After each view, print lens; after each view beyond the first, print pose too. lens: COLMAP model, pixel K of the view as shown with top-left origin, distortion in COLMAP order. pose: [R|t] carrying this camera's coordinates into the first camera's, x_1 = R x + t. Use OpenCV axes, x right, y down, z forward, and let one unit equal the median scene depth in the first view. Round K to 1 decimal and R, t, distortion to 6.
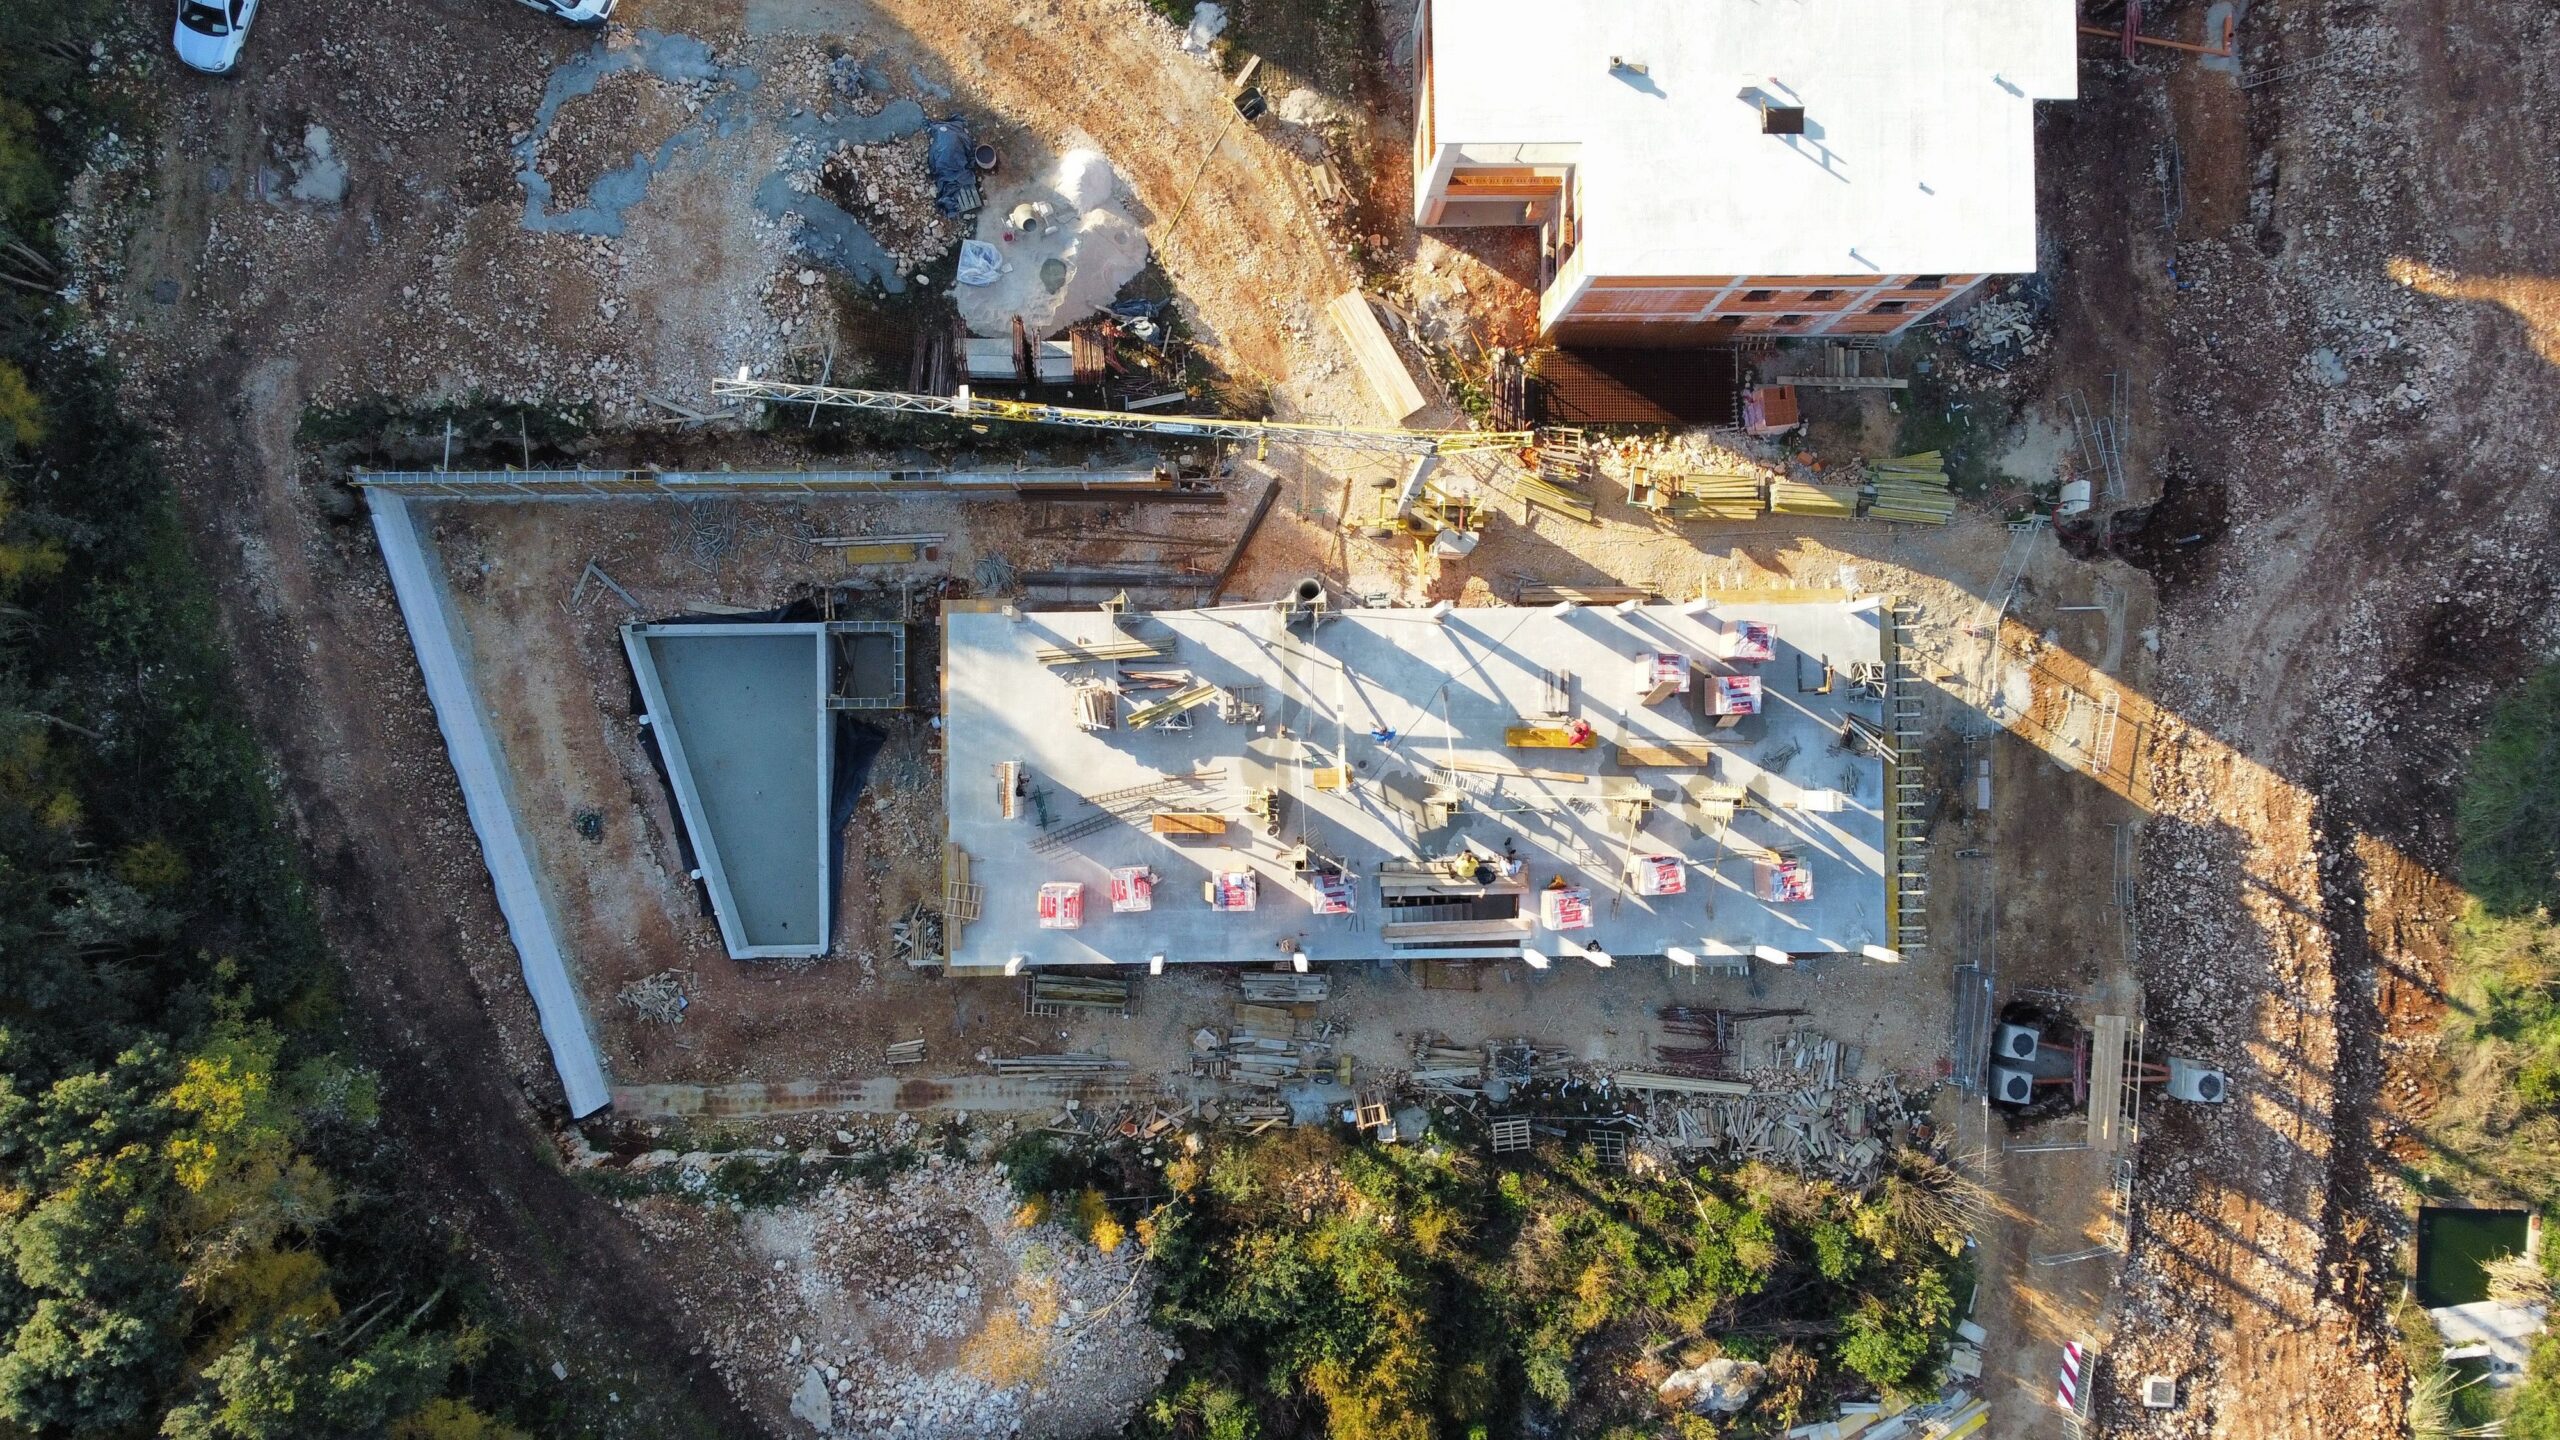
lens RADIAL K [[1941.4, 0, 1279.9], [0, 1941.4, 709.6], [0, 0, 1]] dist [-0.009206, -0.002409]
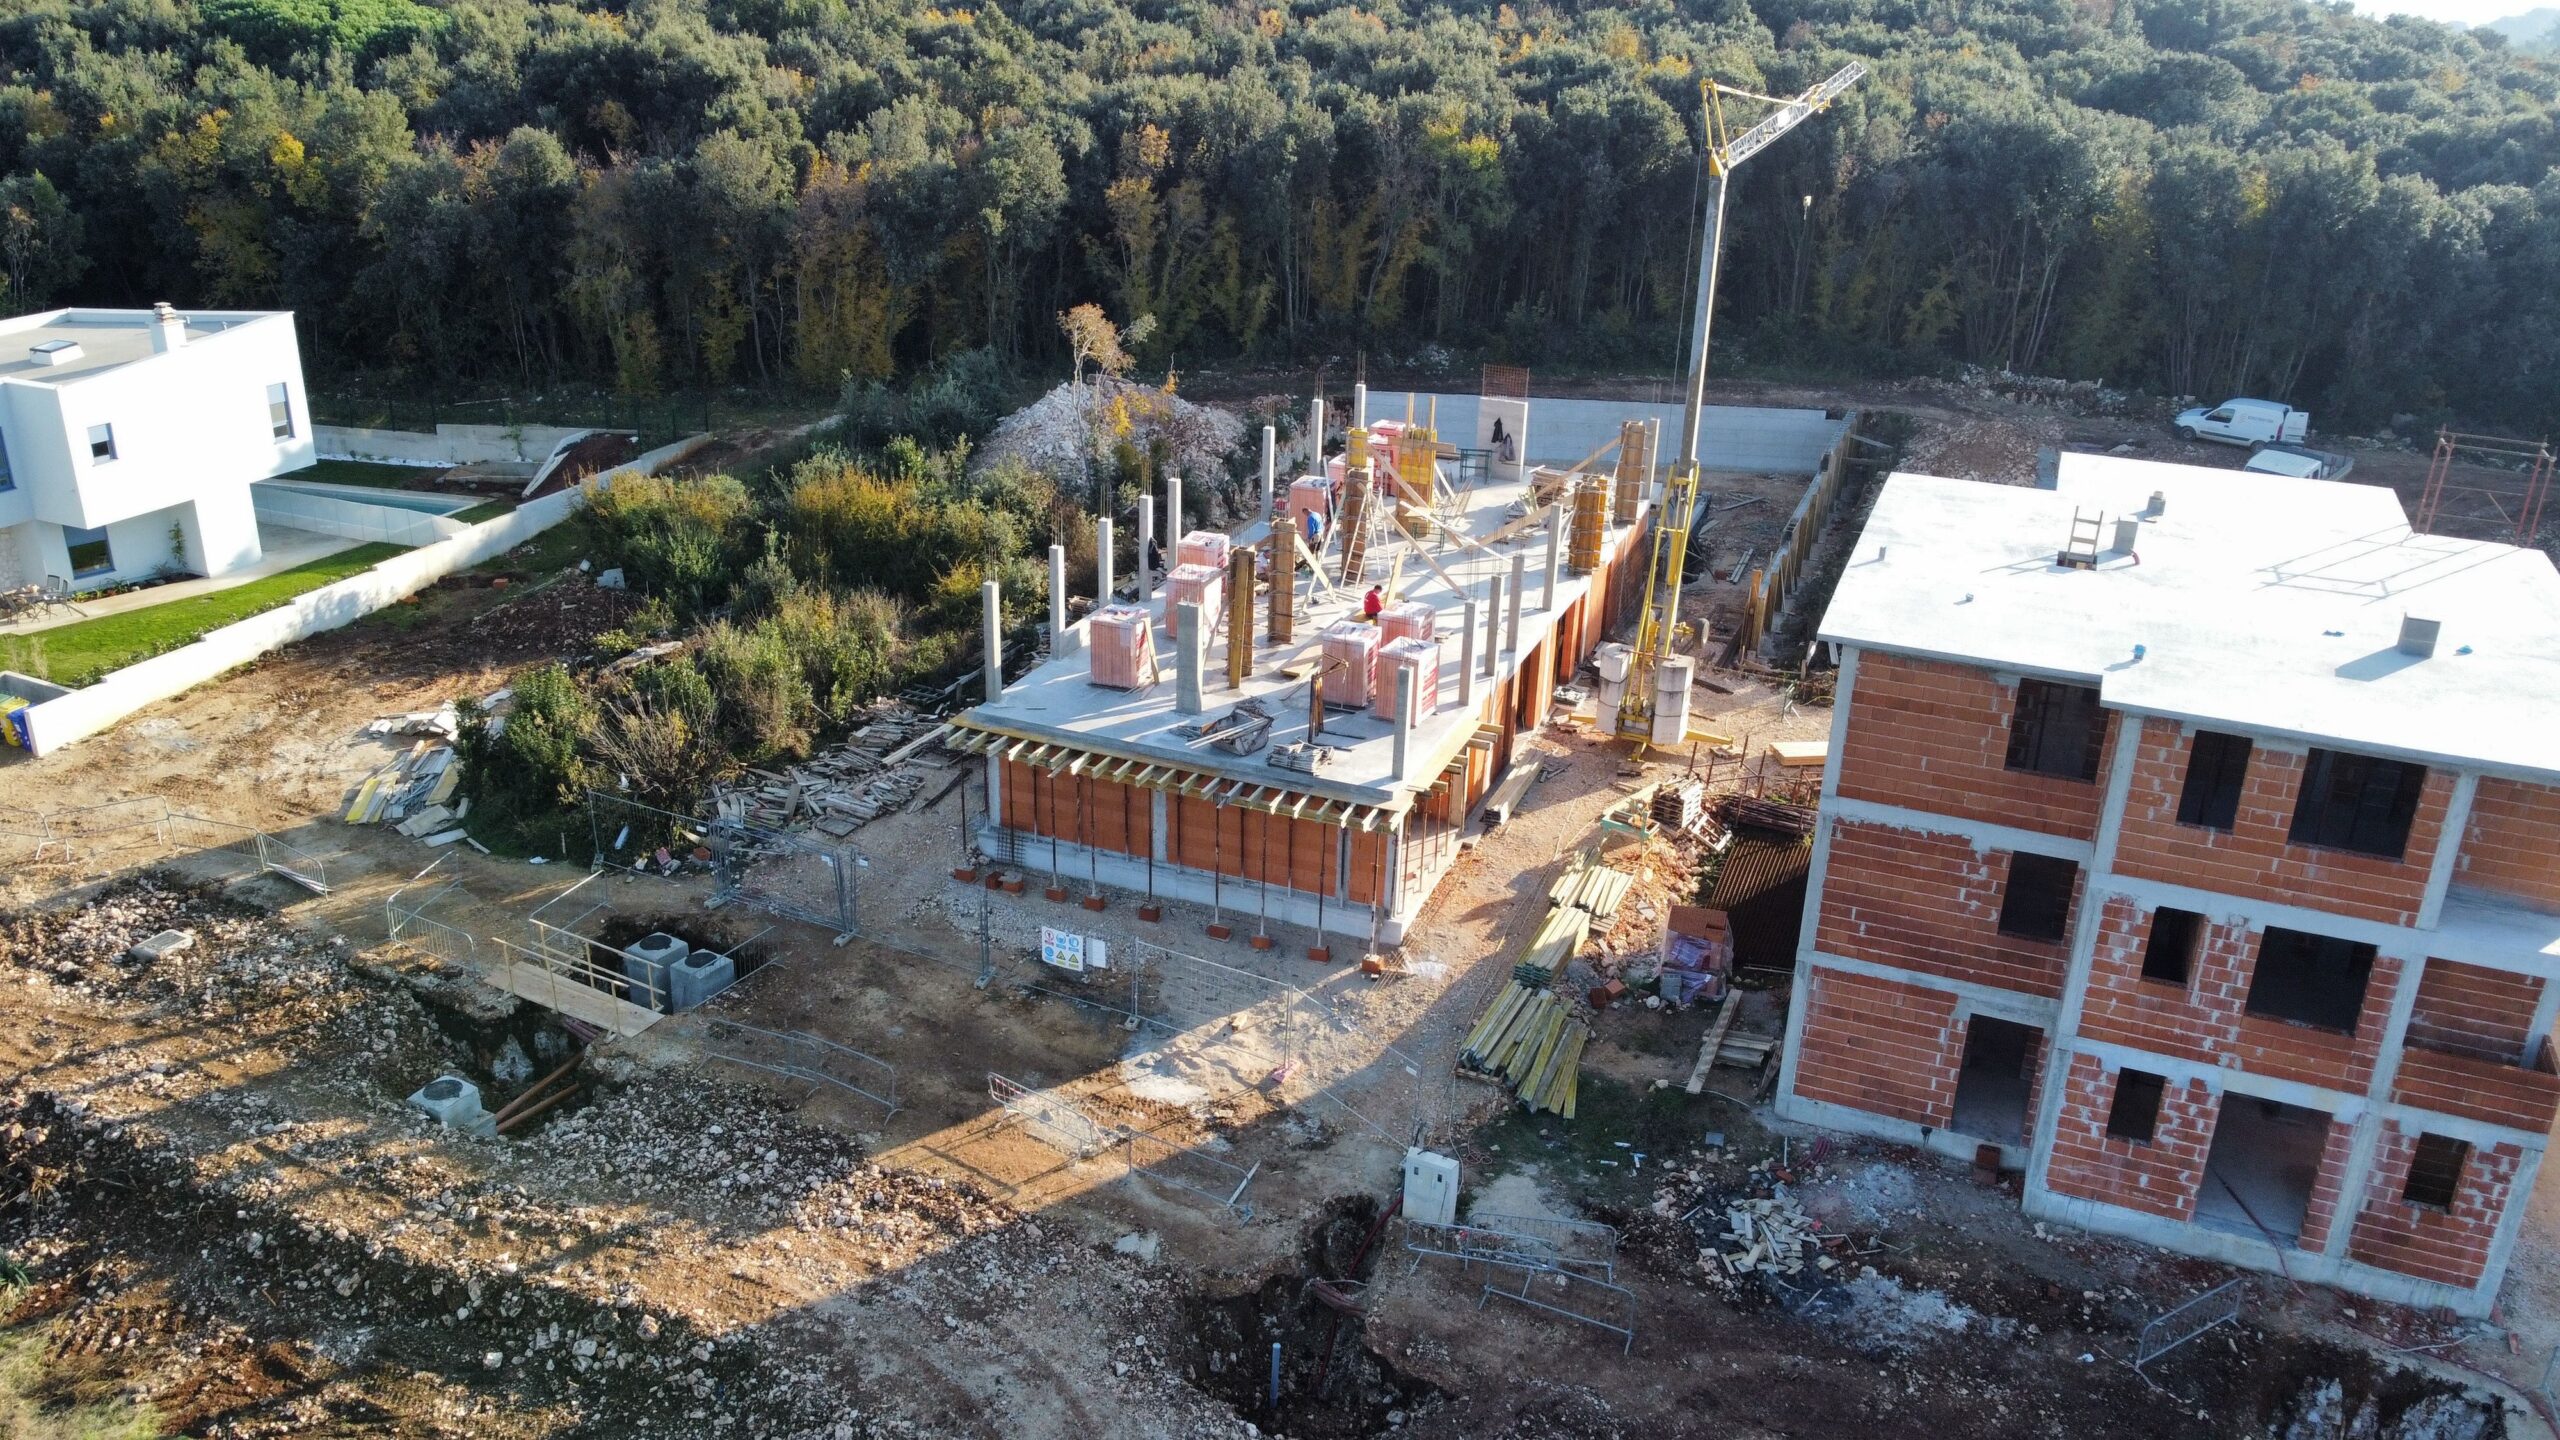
lens RADIAL K [[1941.4, 0, 1274.3], [0, 1941.4, 717.4], [0, 0, 1]] dist [-0.009206, -0.002409]
pose [[-0.390224, 0.309493, -0.867145, 0.869165], [-0.920423, -0.155069, 0.358854, -0.247054], [-0.023404, 0.938173, 0.345375, 0.671382]]
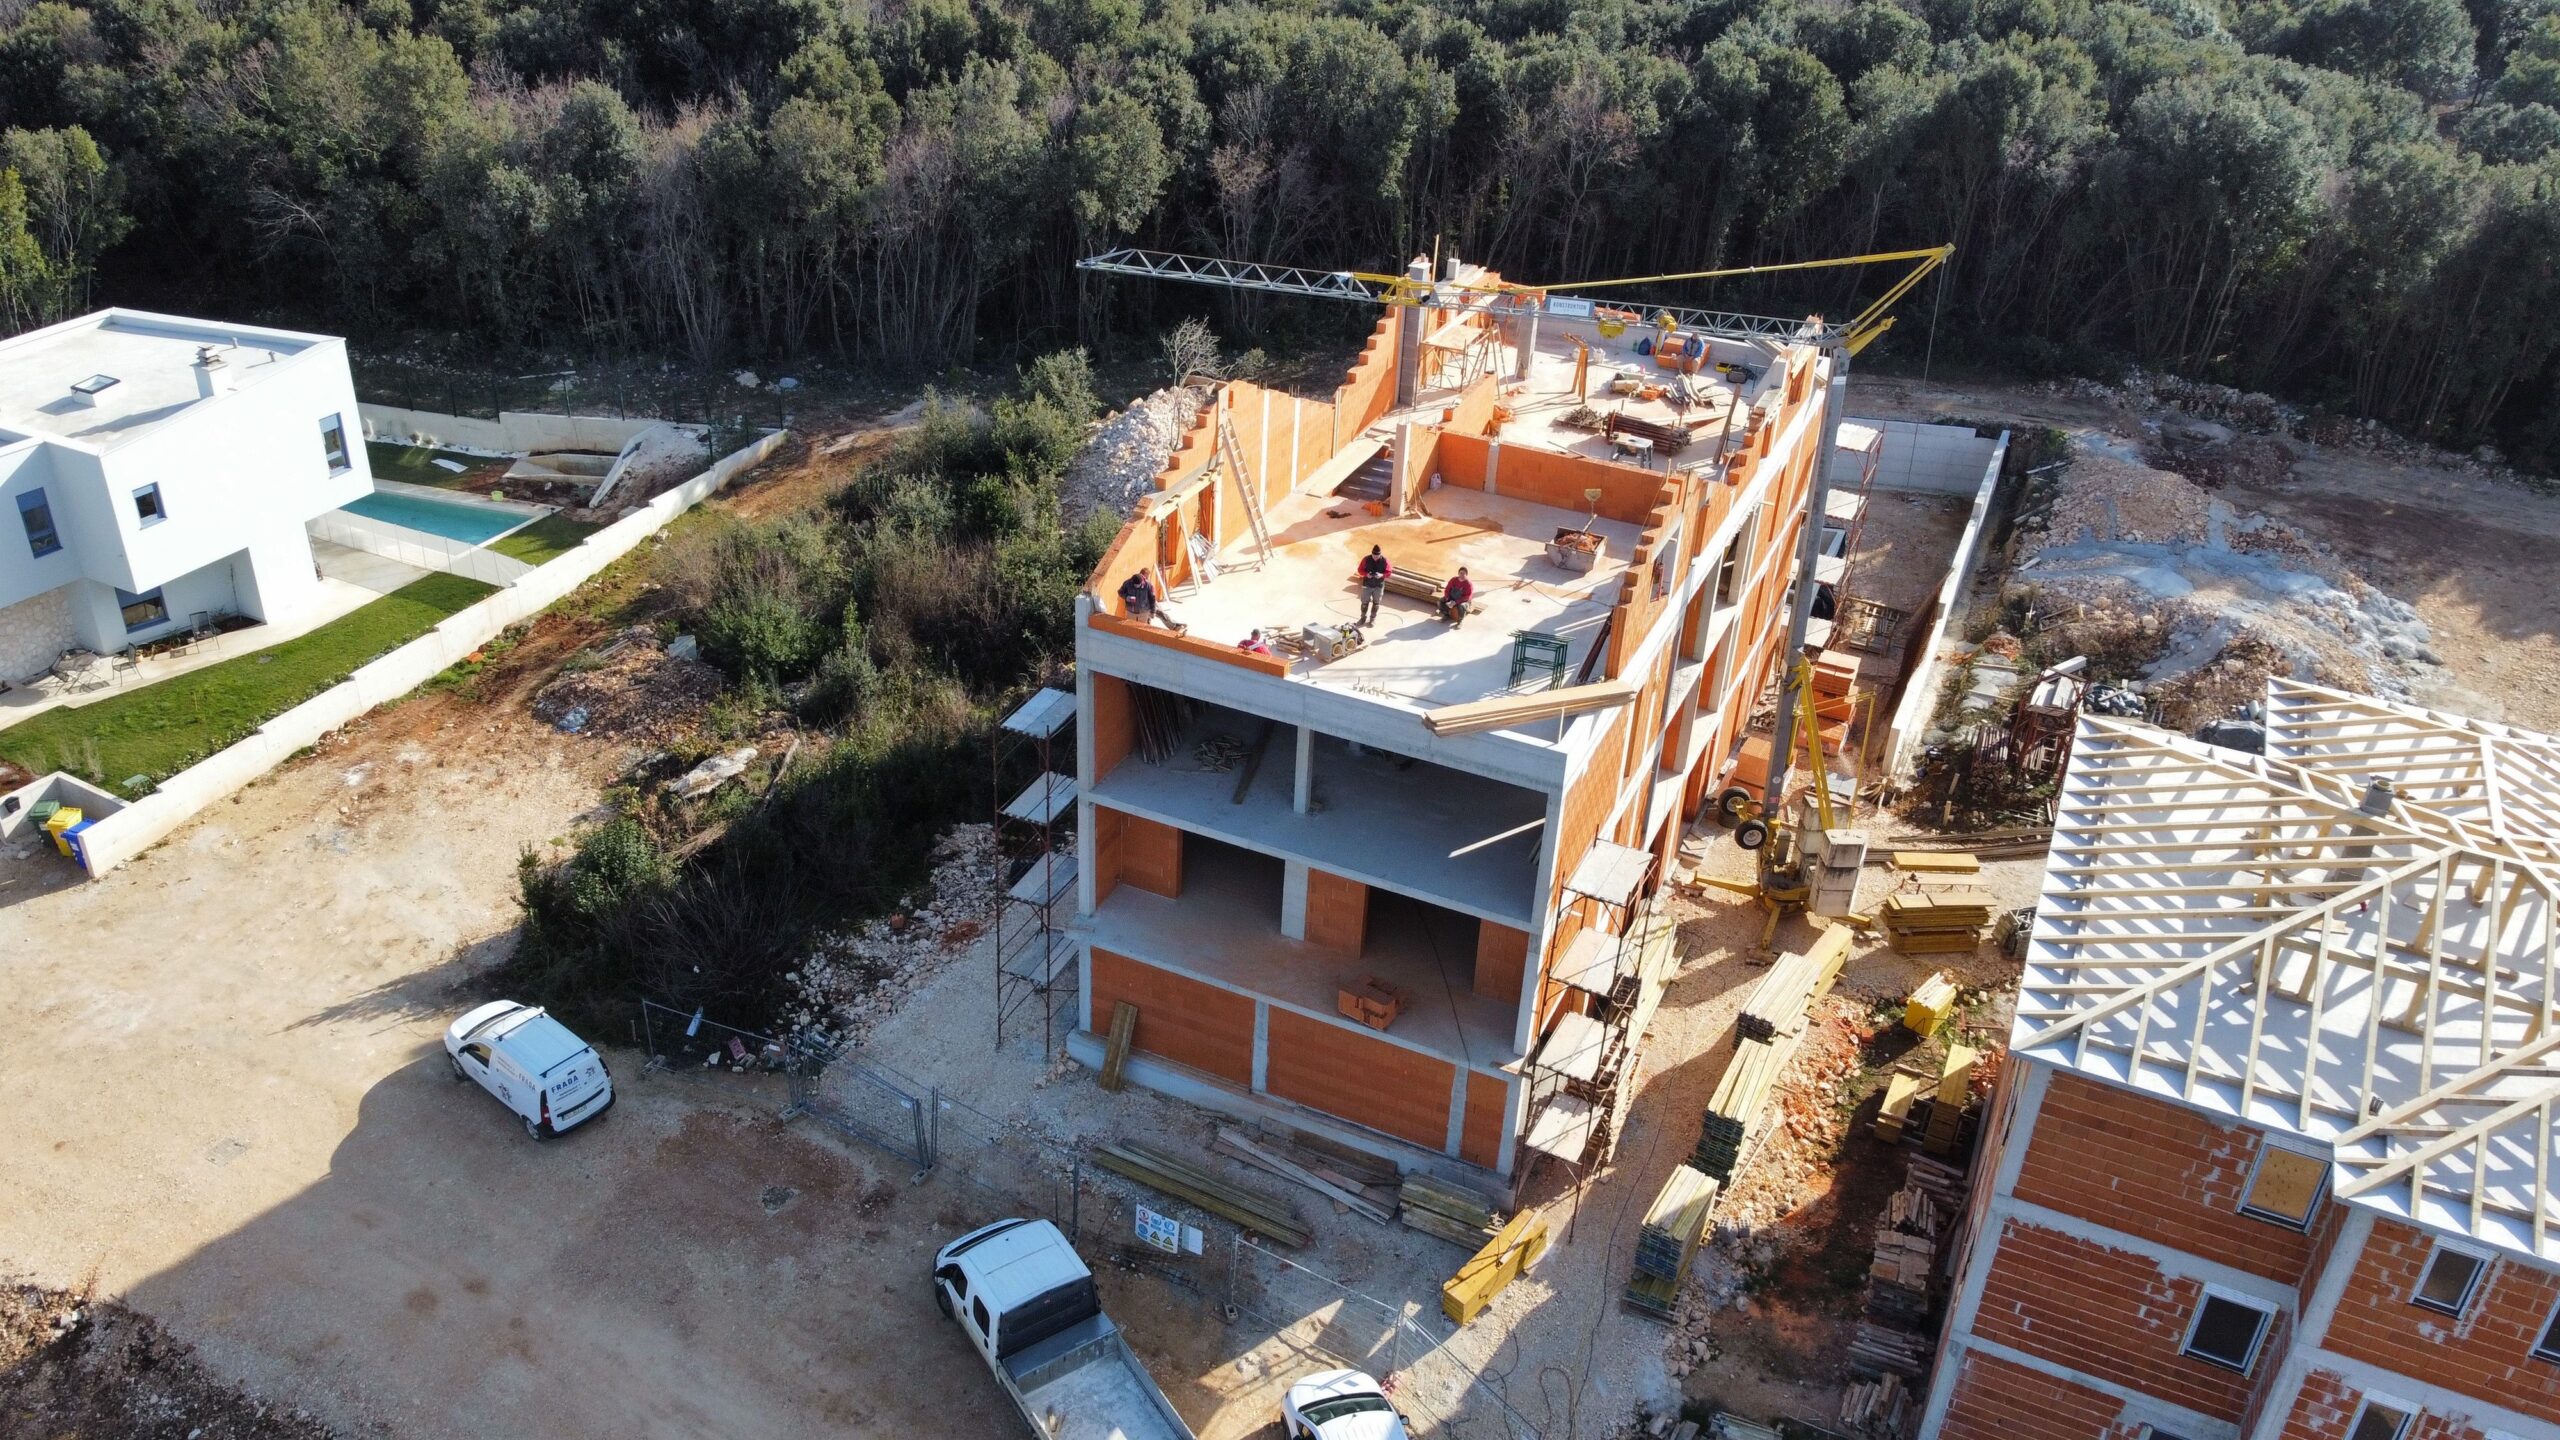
lens RADIAL K [[1941.4, 0, 1274.3], [0, 1941.4, 724.1], [0, 0, 1]] dist [-0.009206, -0.002409]
pose [[-0.432091, 0.402647, -0.806953, 0.768716], [-0.900938, -0.232505, 0.366403, -0.179573], [-0.040090, 0.885334, 0.463223, 0.538903]]
